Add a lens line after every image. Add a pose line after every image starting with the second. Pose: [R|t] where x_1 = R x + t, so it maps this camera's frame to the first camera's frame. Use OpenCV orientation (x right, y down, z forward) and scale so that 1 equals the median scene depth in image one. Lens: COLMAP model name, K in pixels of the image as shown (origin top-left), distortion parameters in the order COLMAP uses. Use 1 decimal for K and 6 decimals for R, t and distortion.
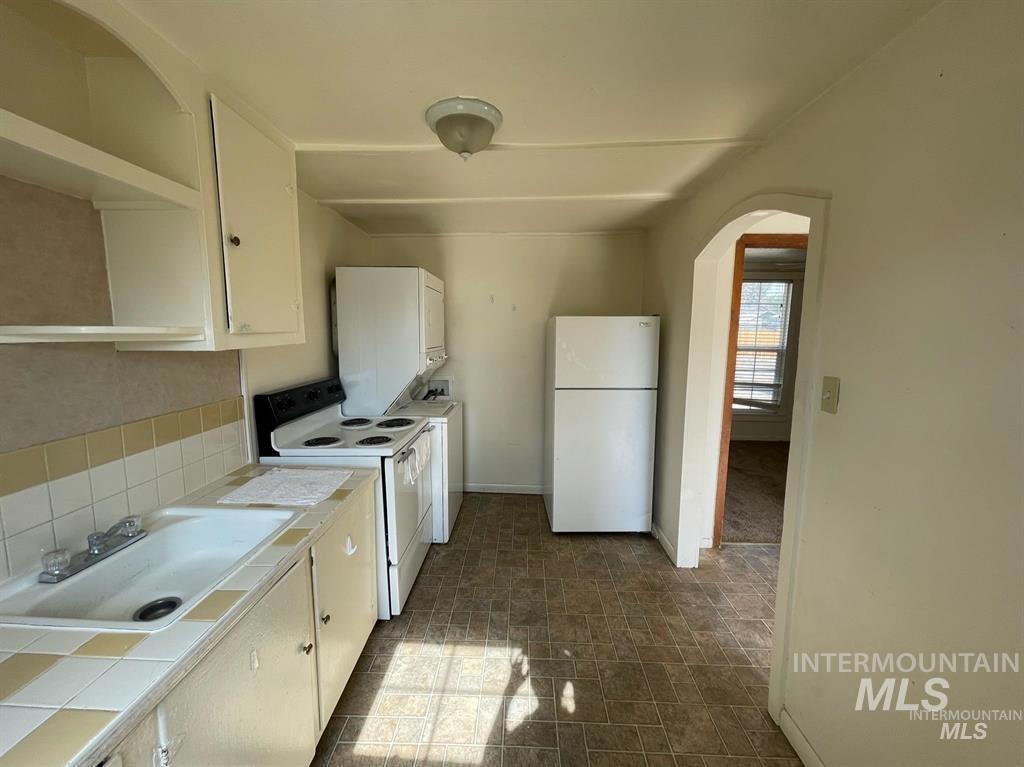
lens RADIAL K [[412.8, 0, 507.3], [0, 412.8, 383.4], [0, 0, 1]] dist [-0.006250, 0.002470]
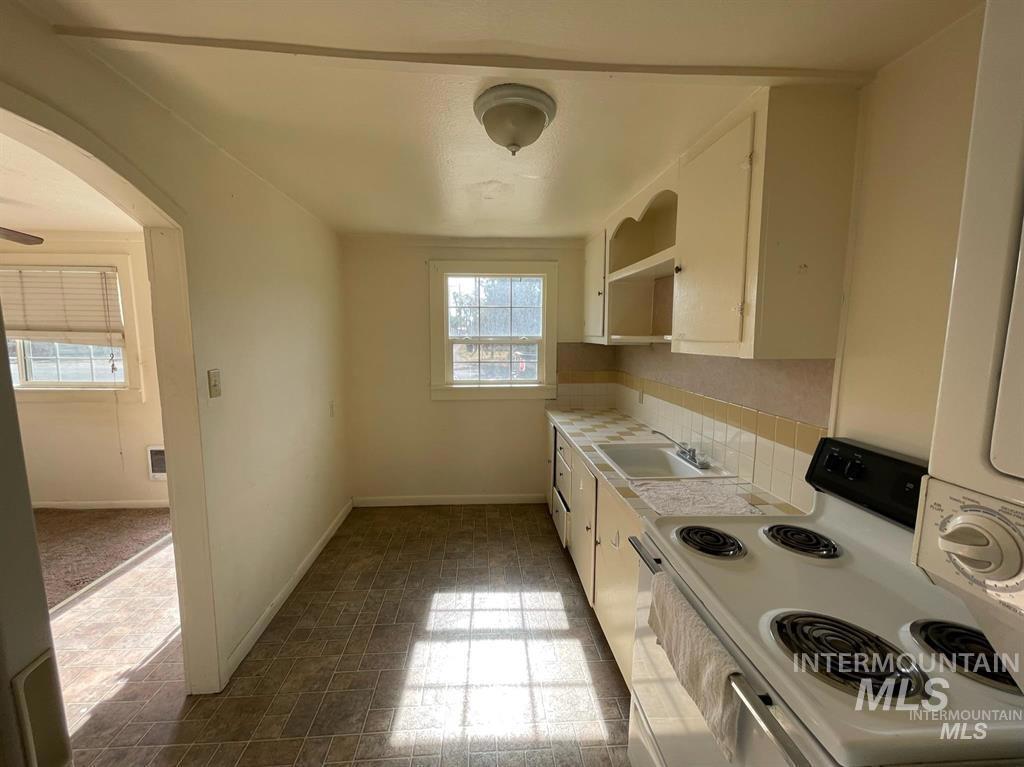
lens RADIAL K [[412.8, 0, 507.6], [0, 412.8, 382.5], [0, 0, 1]] dist [-0.006250, 0.002470]
pose [[-0.994235, 0.001658, -0.107211, 0.009266], [-0.024523, 0.969863, 0.242413, -0.205136], [0.104382, 0.243644, -0.964231, 1.553238]]
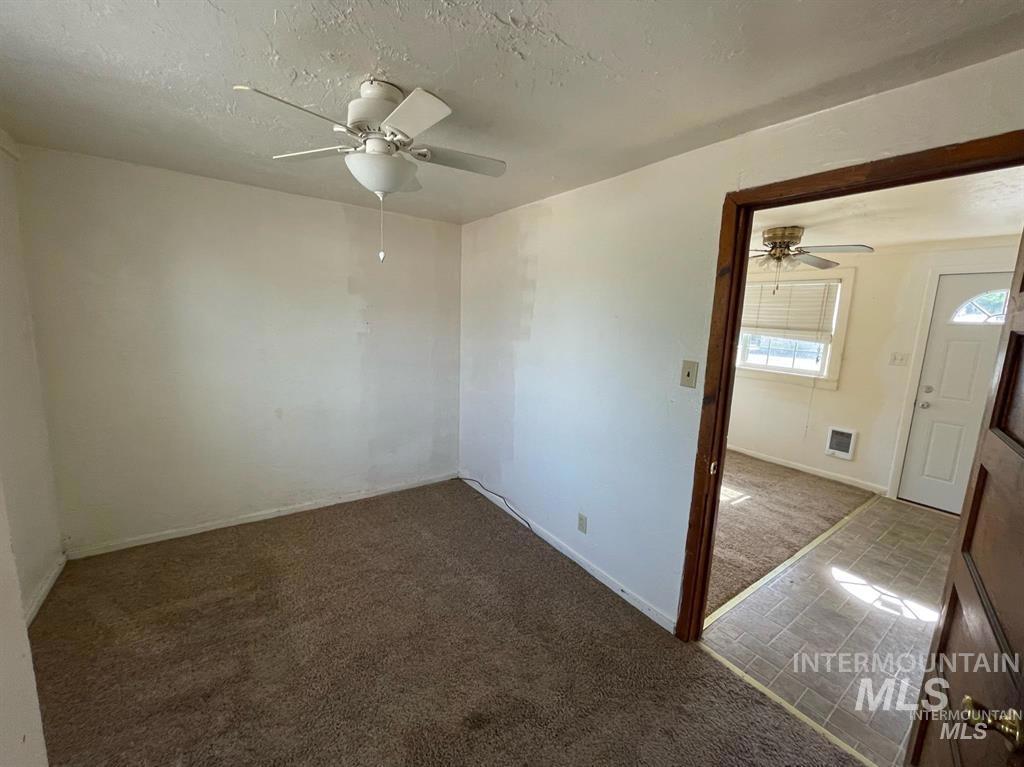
lens RADIAL K [[412.8, 0, 506.4], [0, 412.8, 381.2], [0, 0, 1]] dist [-0.006250, 0.002470]
pose [[-0.605740, -0.150330, 0.781332, 0.723823], [0.067477, 0.968746, 0.238701, -0.323102], [-0.792796, 0.197313, -0.576665, 2.260571]]
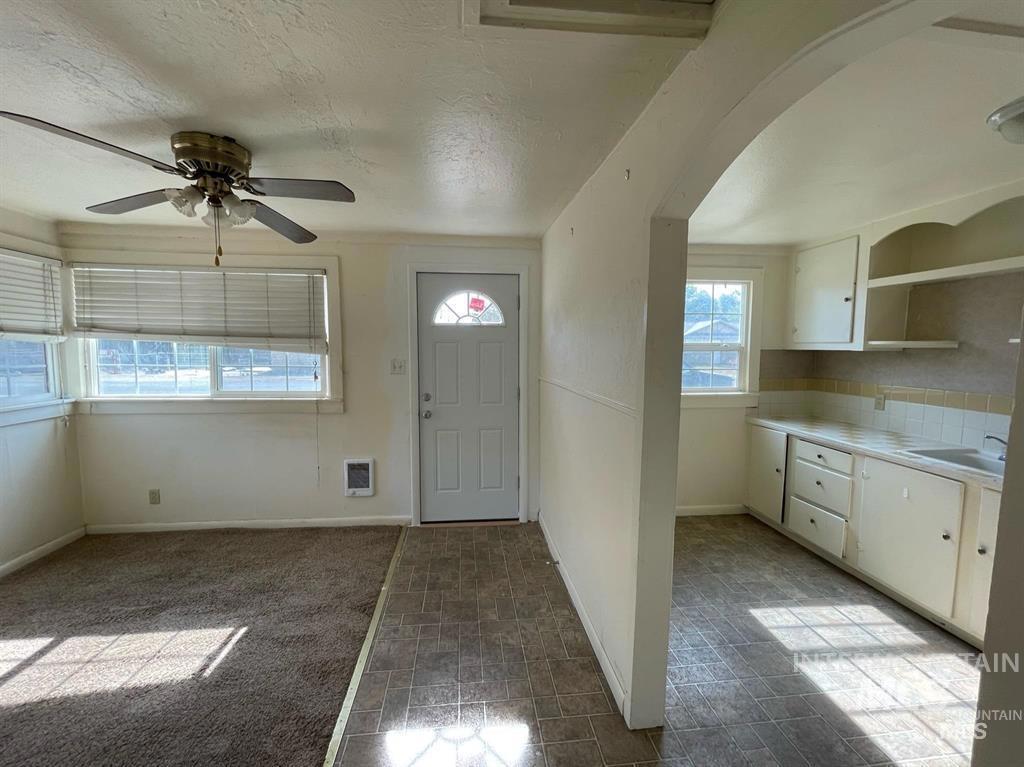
lens RADIAL K [[412.8, 0, 509.9], [0, 412.8, 382.4], [0, 0, 1]] dist [-0.006250, 0.002470]
pose [[-0.989079, 0.002167, -0.147373, 0.921962], [-0.029355, 0.976964, 0.211378, -0.150582], [0.144436, 0.213395, -0.966230, 1.394600]]
